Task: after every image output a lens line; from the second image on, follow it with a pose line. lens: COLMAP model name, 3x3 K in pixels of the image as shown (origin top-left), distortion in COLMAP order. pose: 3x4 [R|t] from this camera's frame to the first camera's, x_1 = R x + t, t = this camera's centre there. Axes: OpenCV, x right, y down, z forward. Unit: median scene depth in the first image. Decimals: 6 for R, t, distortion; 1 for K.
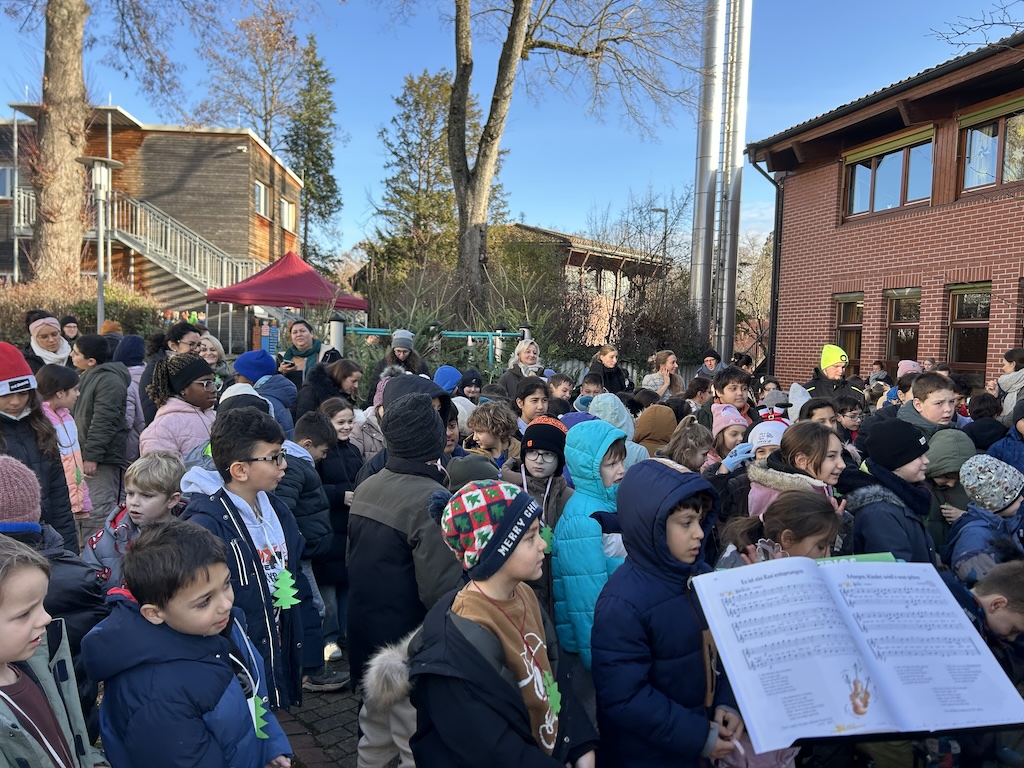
lens RADIAL K [[769.5, 0, 520.6], [0, 769.5, 388.1], [0, 0, 1]] dist [0.005659, -0.014574]
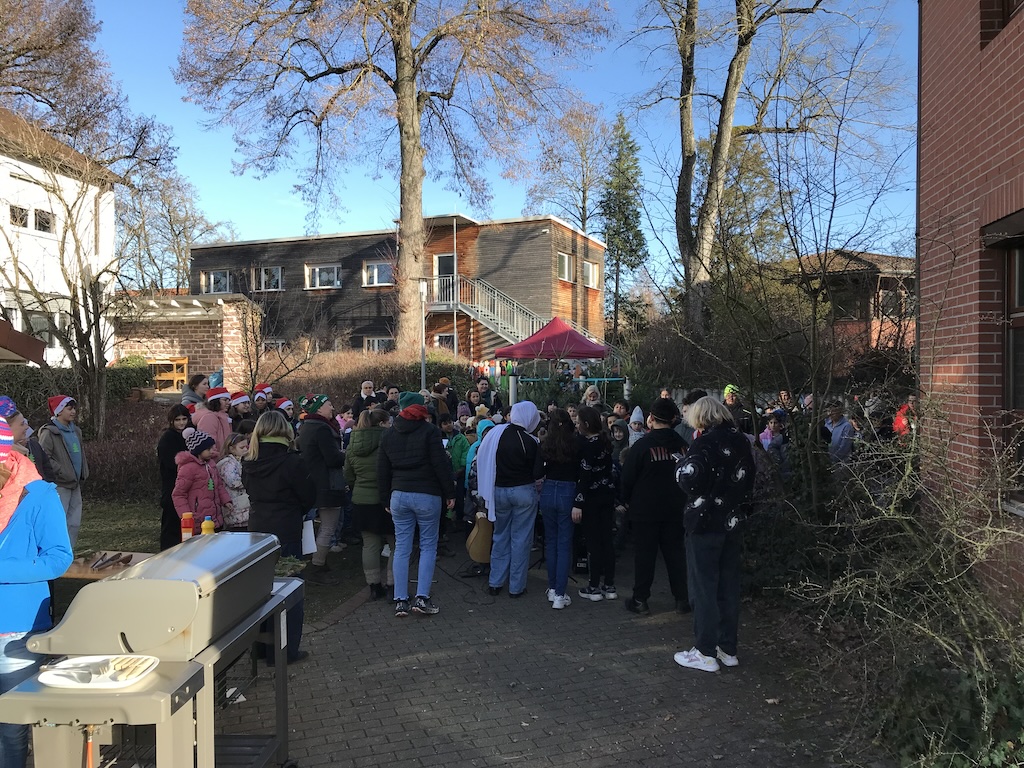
lens RADIAL K [[827.4, 0, 512.0], [0, 827.4, 384.0], [0, 0, 1]] dist [0.007112, 0.001462]
pose [[0.885739, -0.027708, -0.463356, 0.282656], [0.006961, 0.998897, -0.046427, 0.007253], [0.464131, 0.037897, 0.884955, -0.300370]]
